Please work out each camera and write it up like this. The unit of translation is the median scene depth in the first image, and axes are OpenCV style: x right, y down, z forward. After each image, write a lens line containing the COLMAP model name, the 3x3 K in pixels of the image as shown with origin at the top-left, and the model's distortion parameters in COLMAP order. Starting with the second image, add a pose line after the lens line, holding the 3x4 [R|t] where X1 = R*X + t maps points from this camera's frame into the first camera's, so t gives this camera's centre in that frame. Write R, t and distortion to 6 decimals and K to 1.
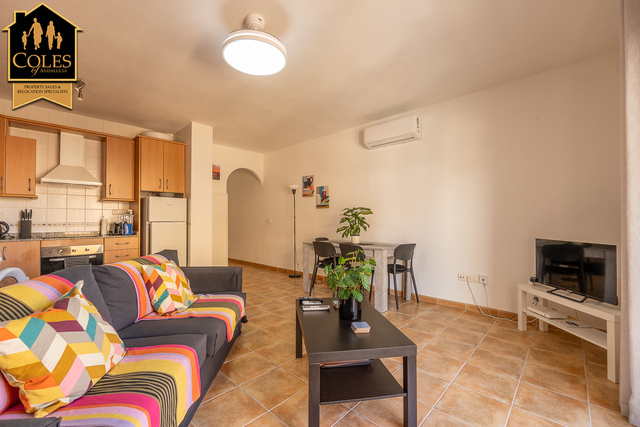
lens RADIAL K [[272.4, 0, 316.3], [0, 272.4, 217.0], [0, 0, 1]] dist [-0.003853, 0.000215]
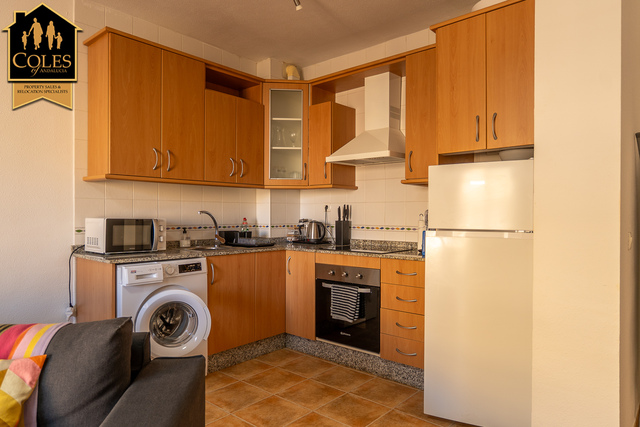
lens RADIAL K [[413.1, 0, 317.2], [0, 413.1, 214.5], [0, 0, 1]] dist [0.005790, 0.000861]
pose [[0.043916, 0.003834, -0.999028, -0.007713], [0.007443, 0.999964, 0.004165, -0.008358], [0.999008, -0.007619, 0.043886, 0.868531]]
